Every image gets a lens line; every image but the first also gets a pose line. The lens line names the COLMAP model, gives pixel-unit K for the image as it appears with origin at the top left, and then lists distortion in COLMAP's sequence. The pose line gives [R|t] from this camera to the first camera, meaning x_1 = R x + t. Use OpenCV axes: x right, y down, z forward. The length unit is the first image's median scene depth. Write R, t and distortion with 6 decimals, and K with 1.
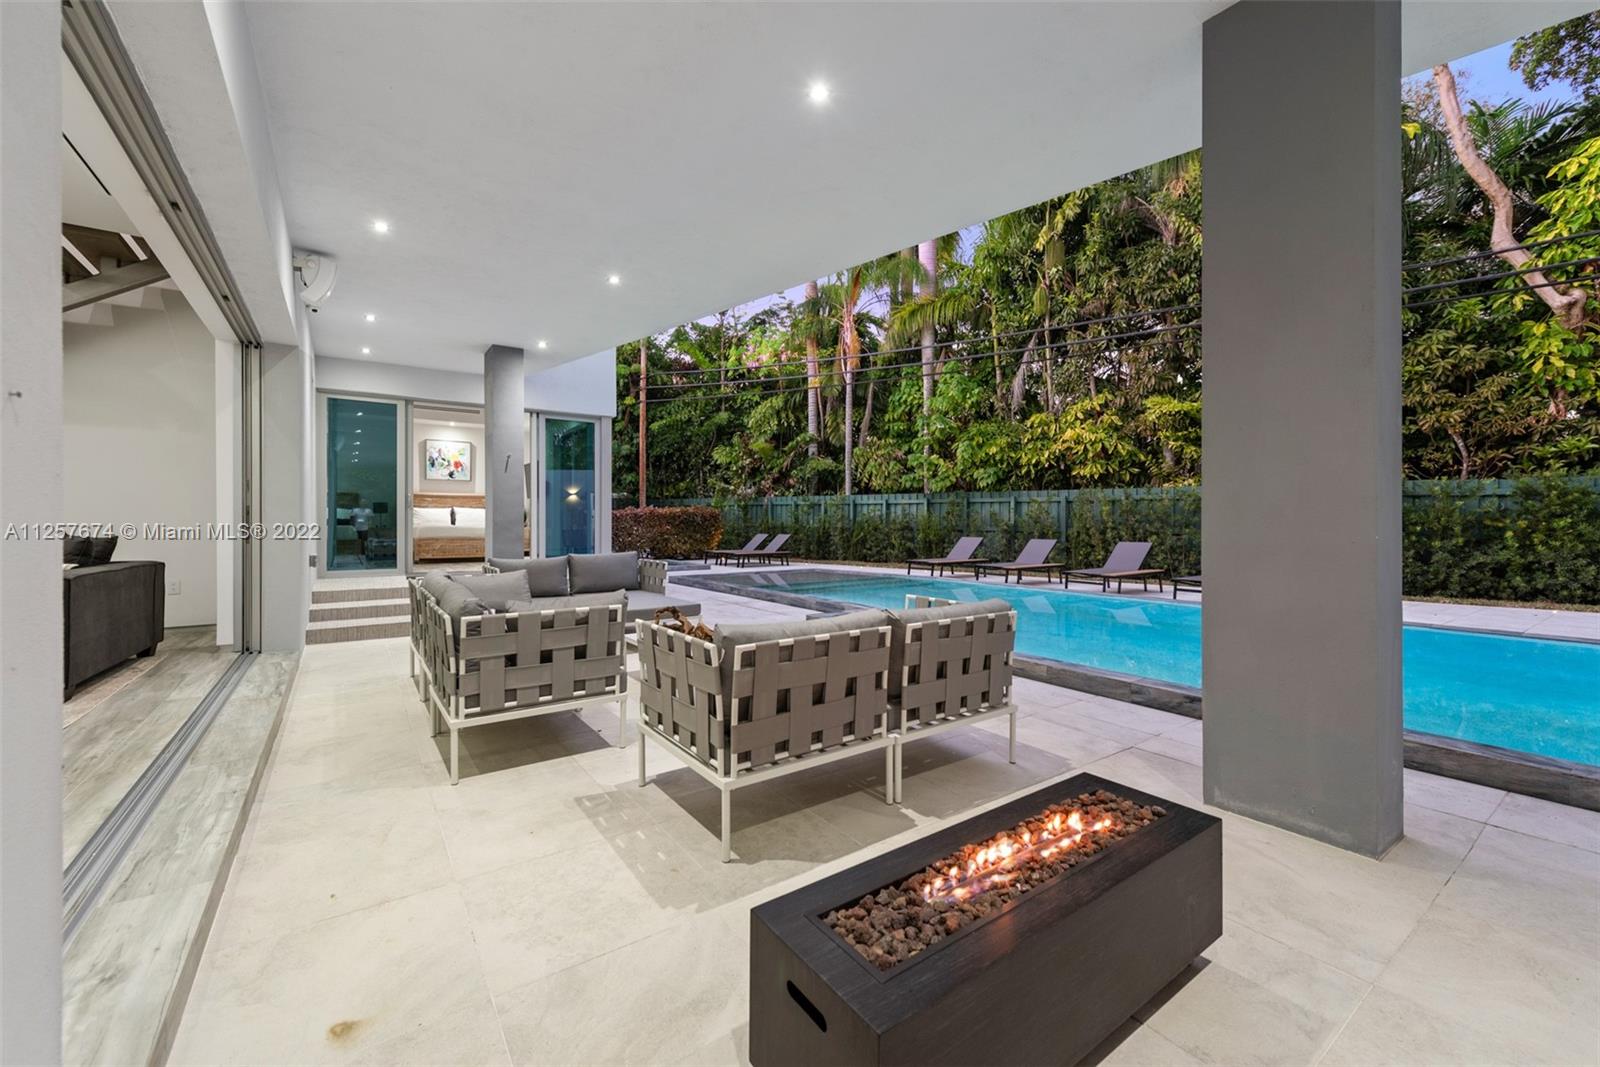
lens RADIAL K [[630.7, 0, 802.2], [0, 630.7, 525.5], [0, 0, 1]] dist [0.021097, -0.005836]
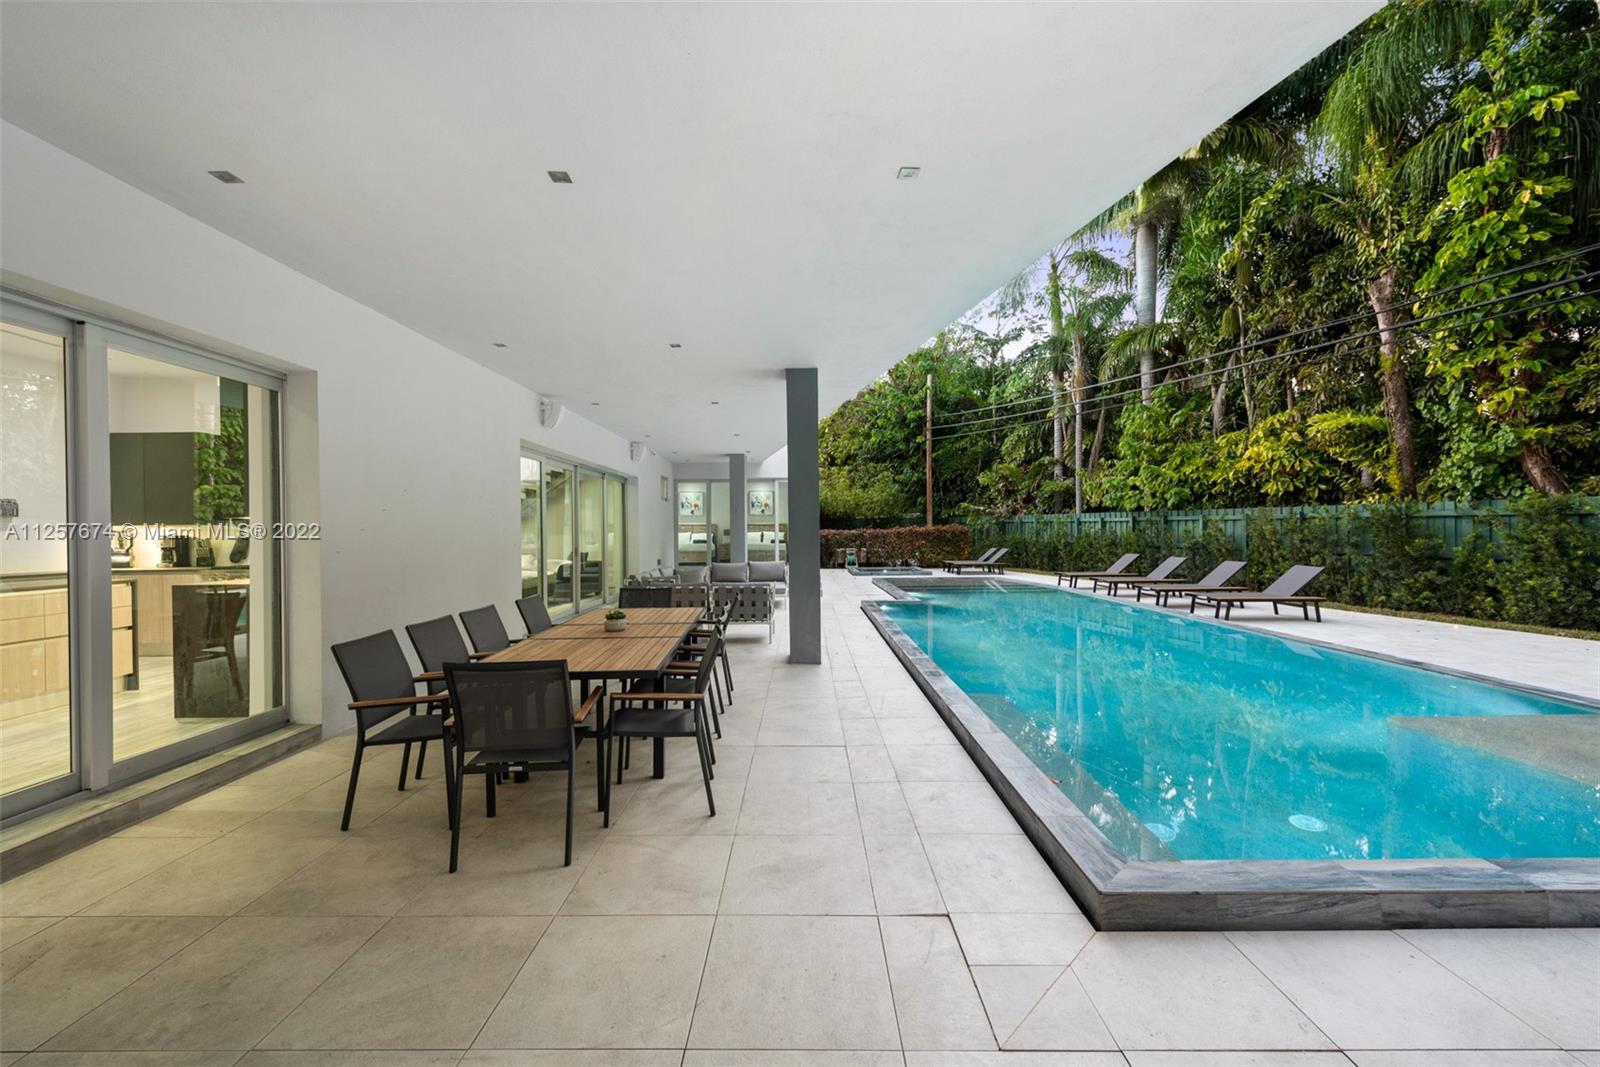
lens RADIAL K [[630.7, 0, 802.2], [0, 630.7, 525.5], [0, 0, 1]] dist [0.021097, -0.005836]
pose [[0.811830, -0.011953, -0.583771, 0.403554], [0.005333, 0.999901, -0.013058, -0.018010], [0.583869, 0.007487, 0.811813, -0.222105]]
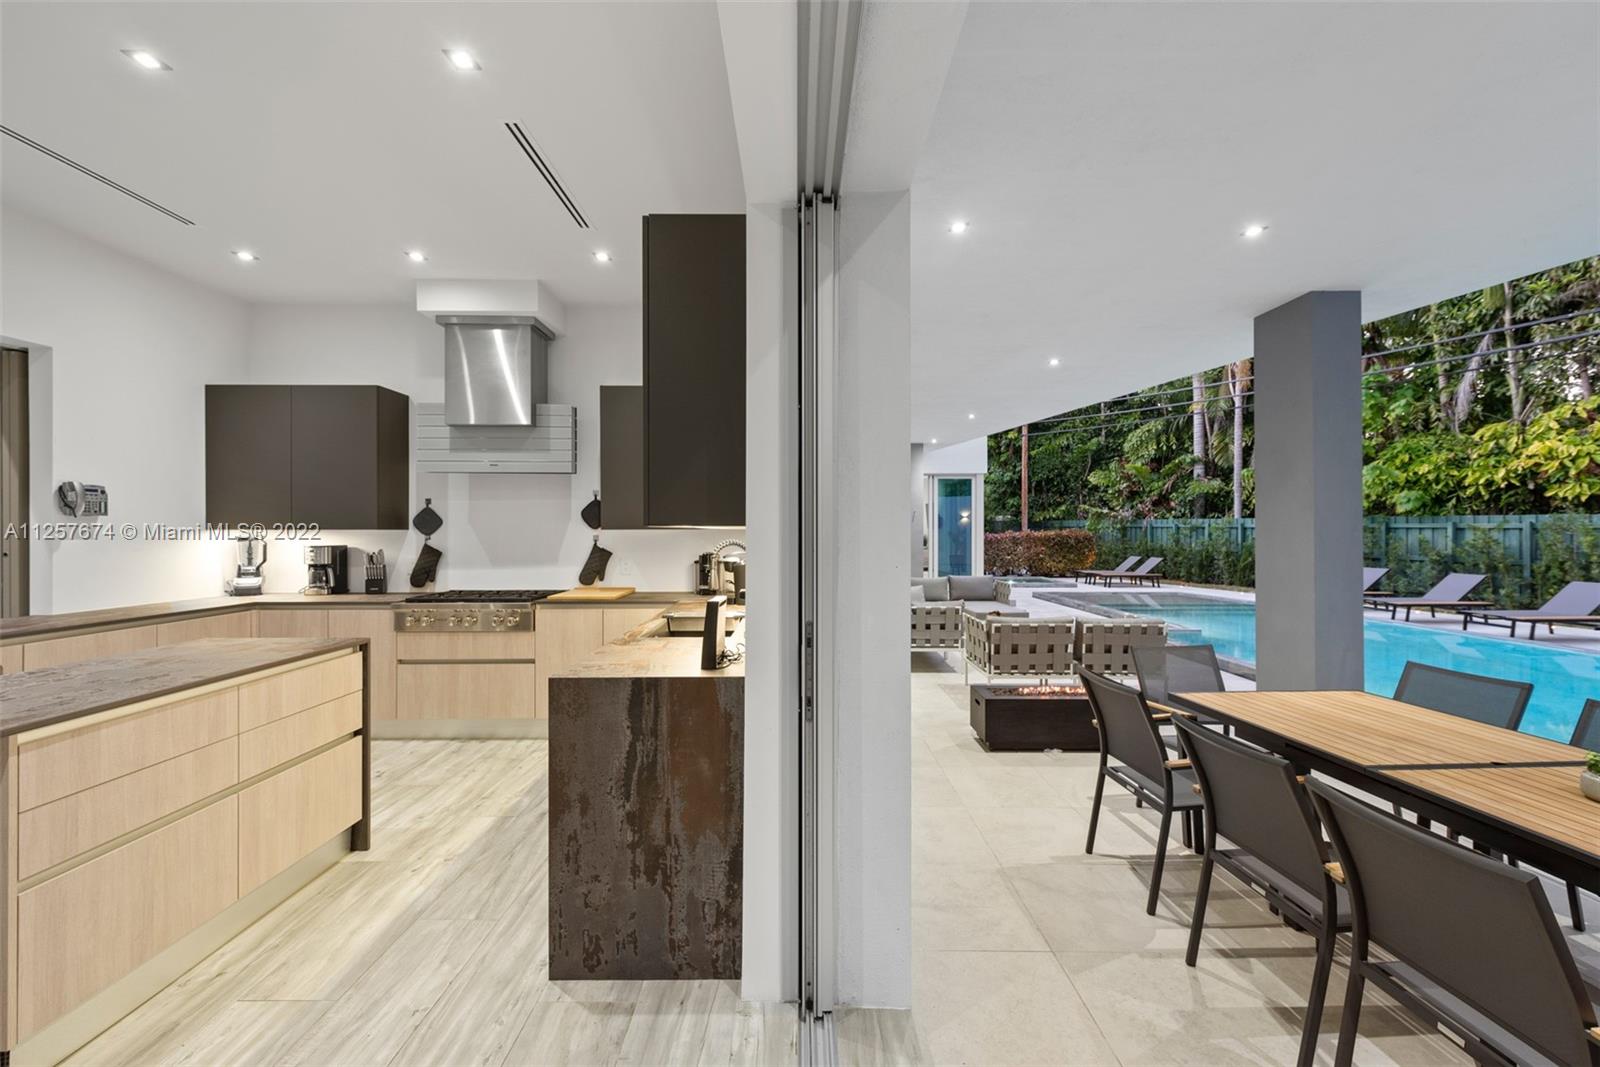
lens RADIAL K [[630.7, 0, 802.2], [0, 630.7, 525.5], [0, 0, 1]] dist [0.021097, -0.005836]
pose [[0.818483, -0.005270, -0.574507, 0.107897], [-0.003435, 0.999895, -0.014066, -0.025314], [0.574521, 0.013486, 0.818379, -0.228360]]
